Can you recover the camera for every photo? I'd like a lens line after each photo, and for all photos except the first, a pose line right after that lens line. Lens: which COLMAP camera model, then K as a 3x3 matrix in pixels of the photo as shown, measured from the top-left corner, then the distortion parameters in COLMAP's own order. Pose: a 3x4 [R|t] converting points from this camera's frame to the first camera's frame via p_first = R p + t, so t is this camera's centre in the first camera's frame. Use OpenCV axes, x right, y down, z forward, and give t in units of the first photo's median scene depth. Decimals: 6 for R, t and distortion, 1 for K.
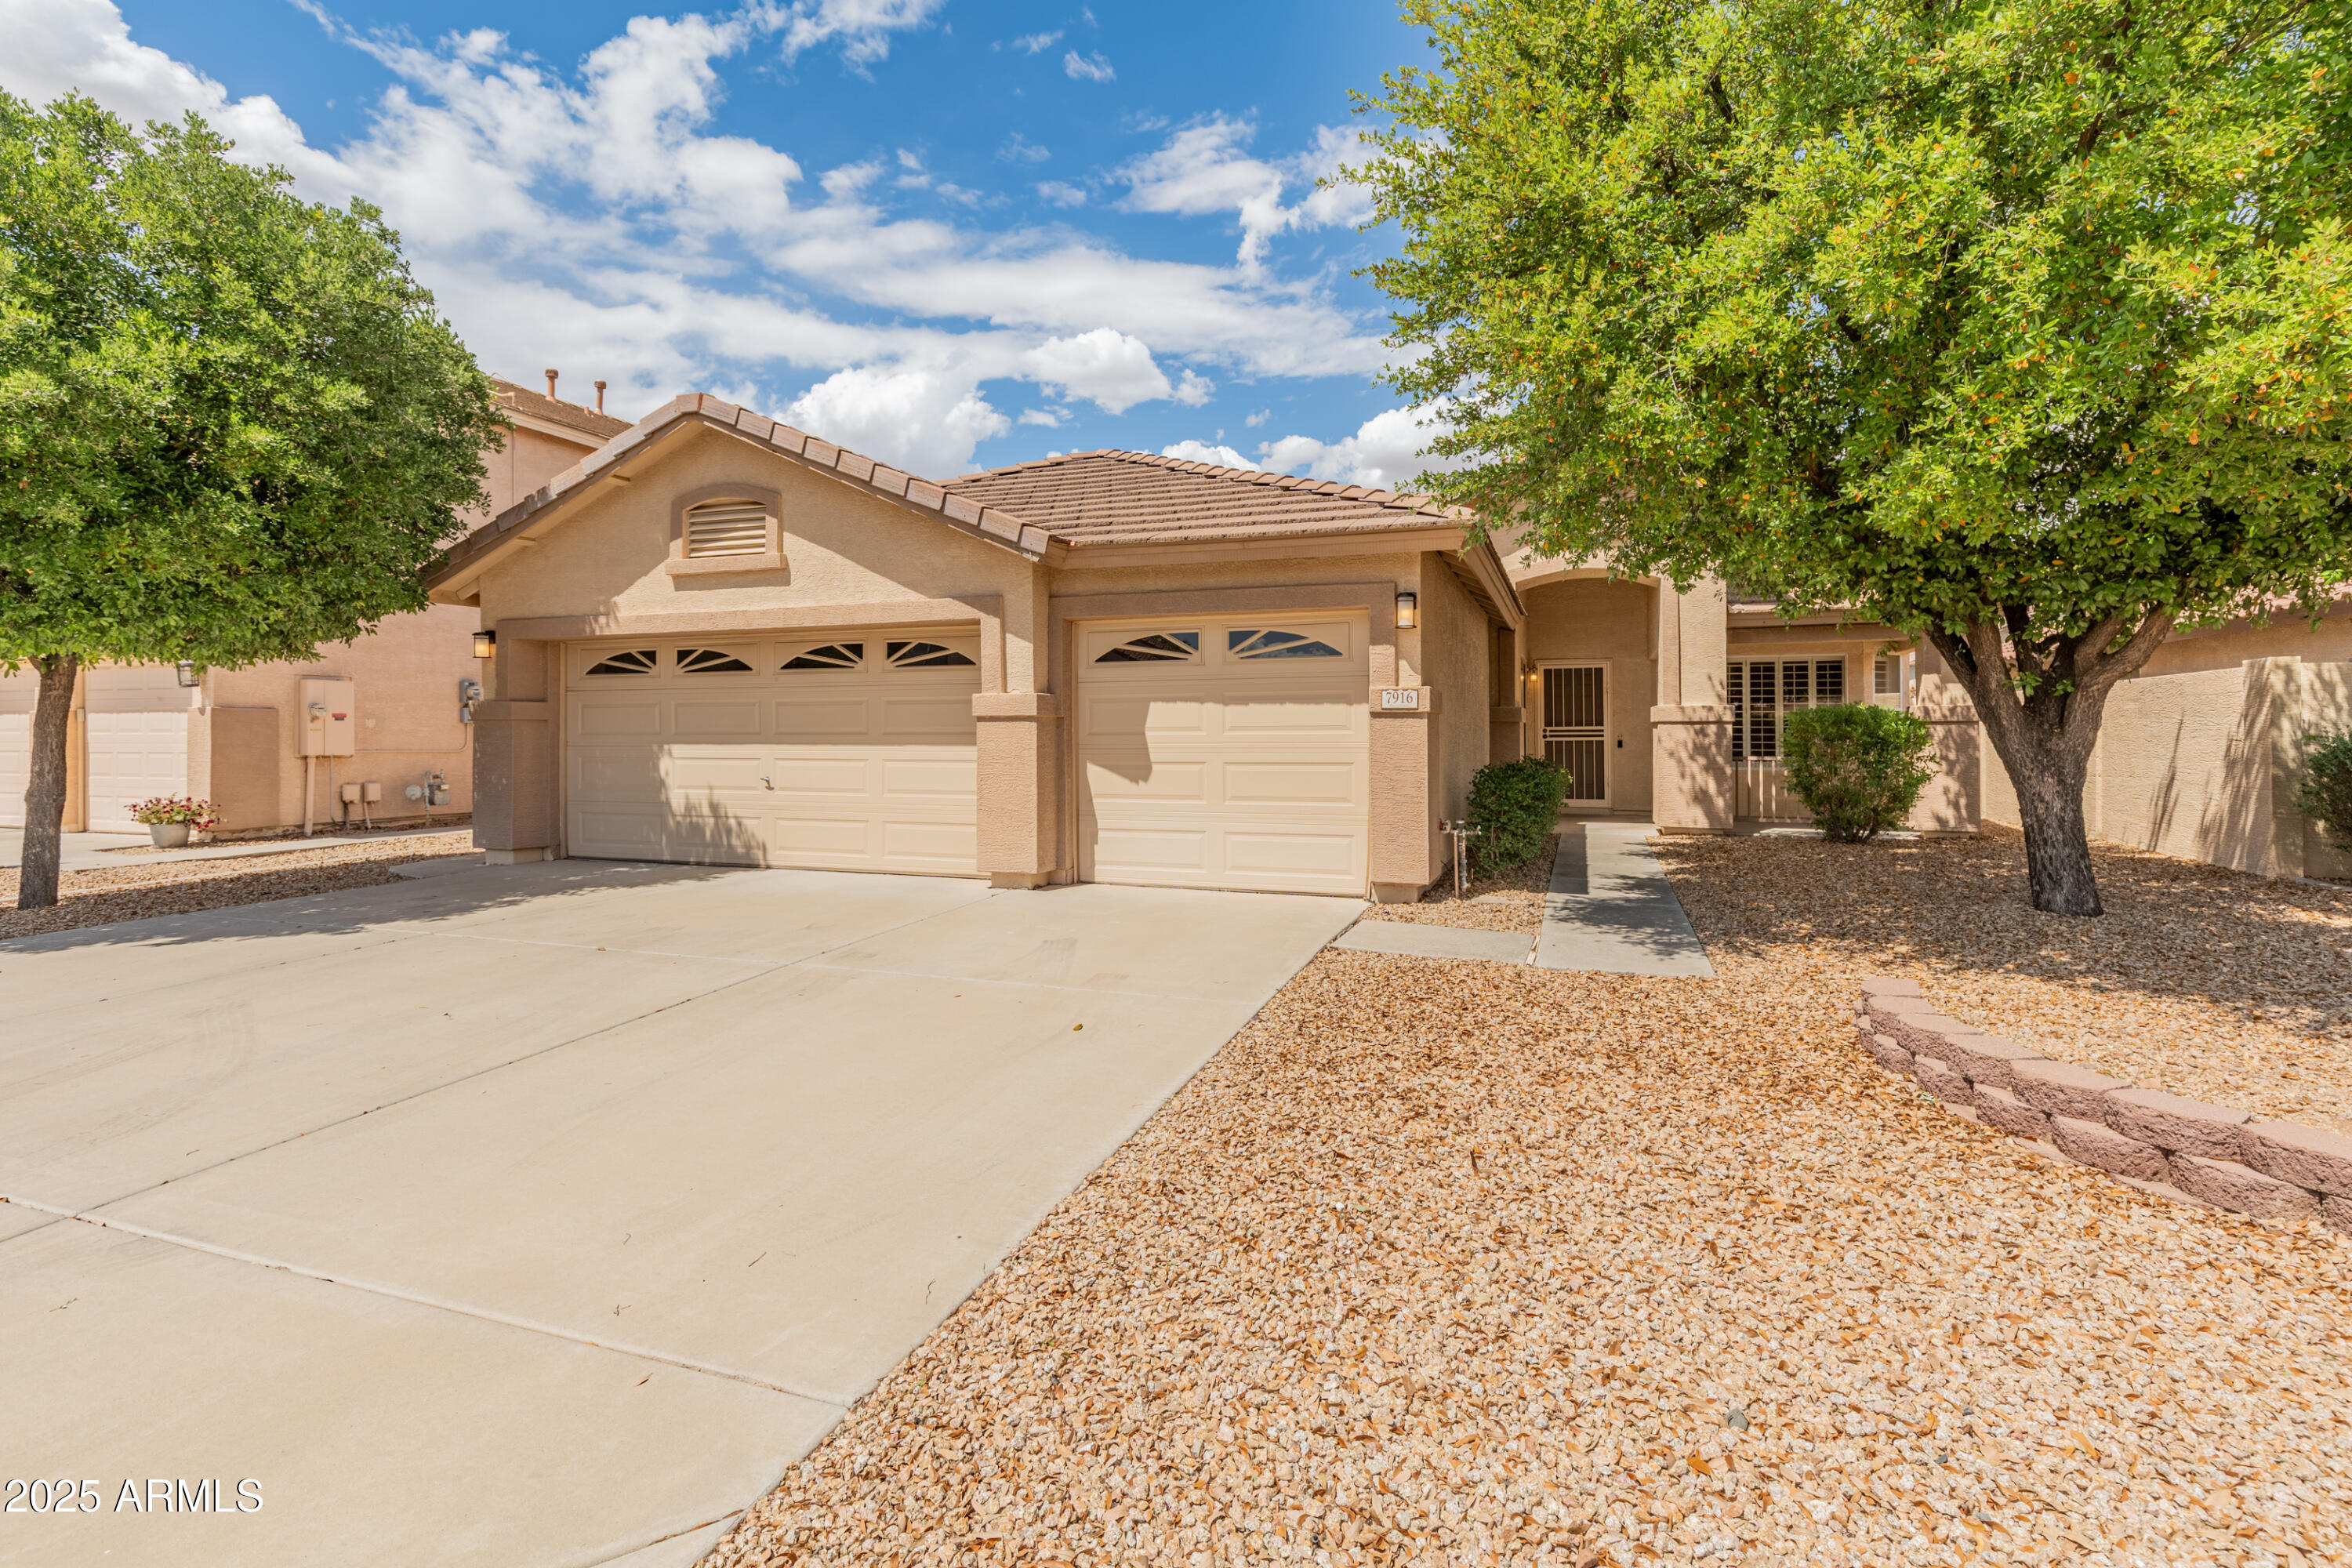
lens RADIAL K [[1100.3, 0, 1181.3], [0, 1100.3, 722.1], [0, 0, 1]] dist [0.010241, -0.002561]
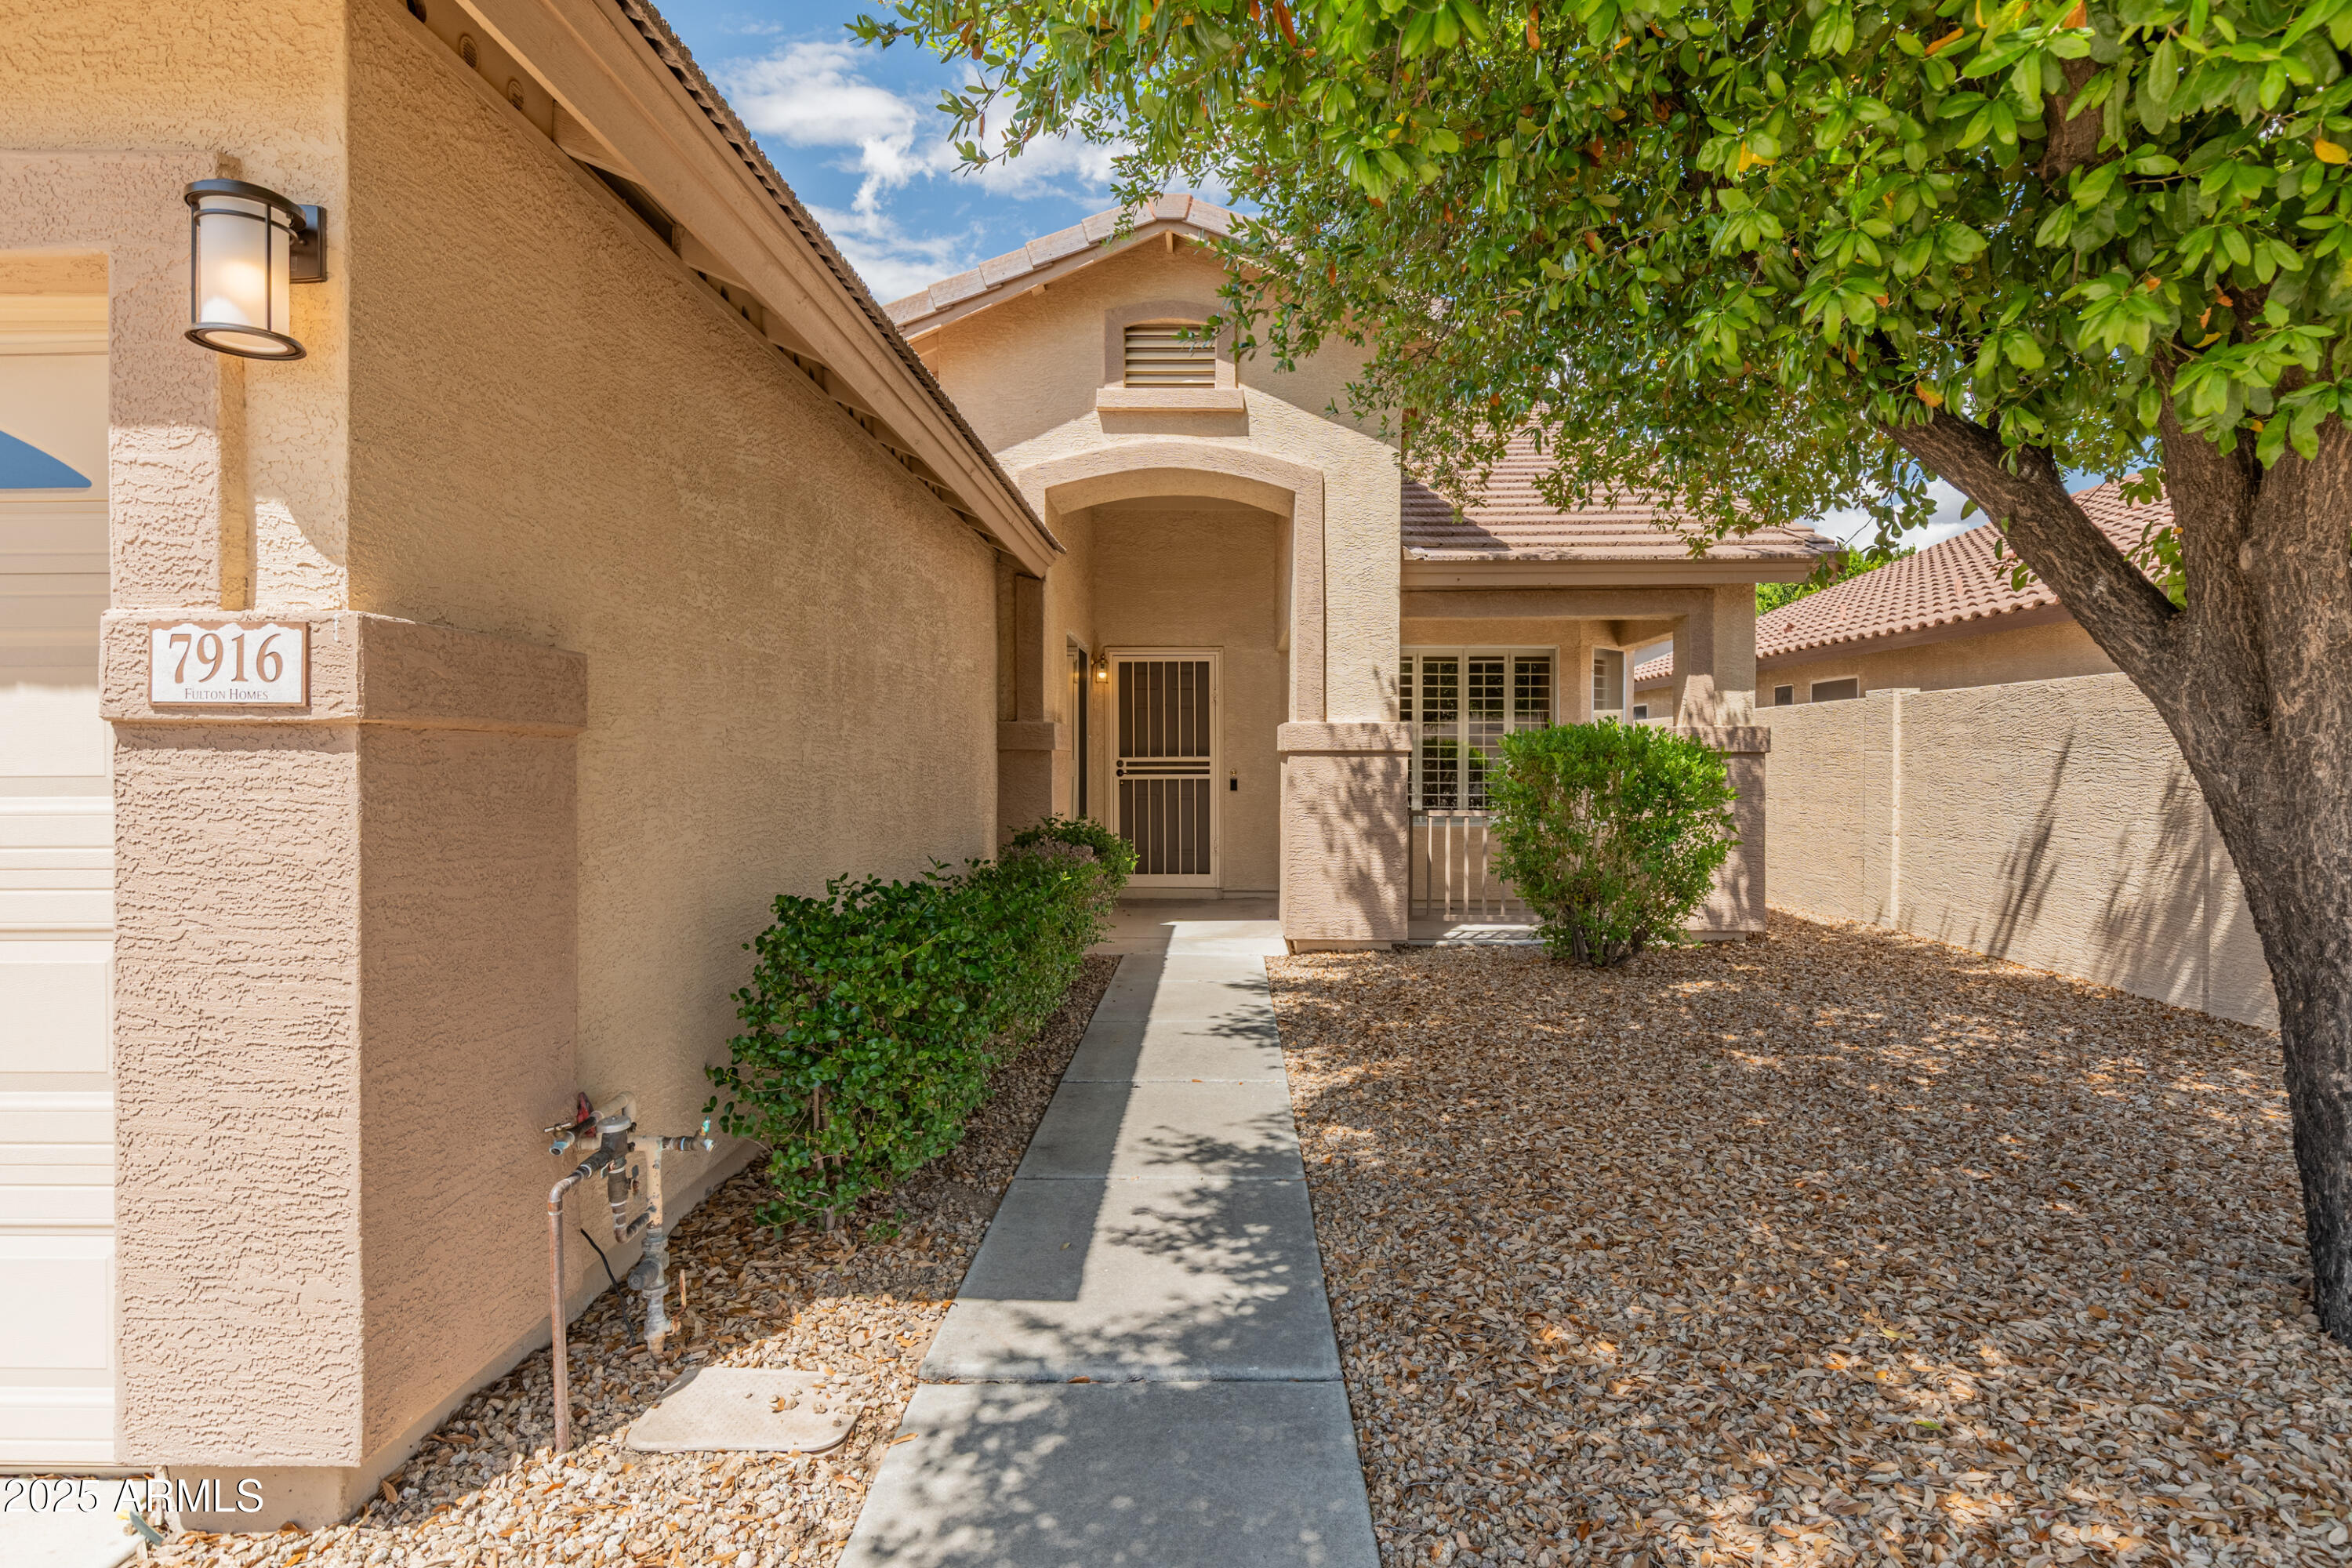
lens RADIAL K [[1287.2, 0, 1175.8], [0, 1287.2, 775.6], [0, 0, 1]] dist [-0.001596, -0.000030]
pose [[0.950217, -0.003162, 0.311573, 0.174176], [-0.004380, 0.999714, 0.023503, -0.002906], [-0.311558, -0.023697, 0.949931, 0.397700]]
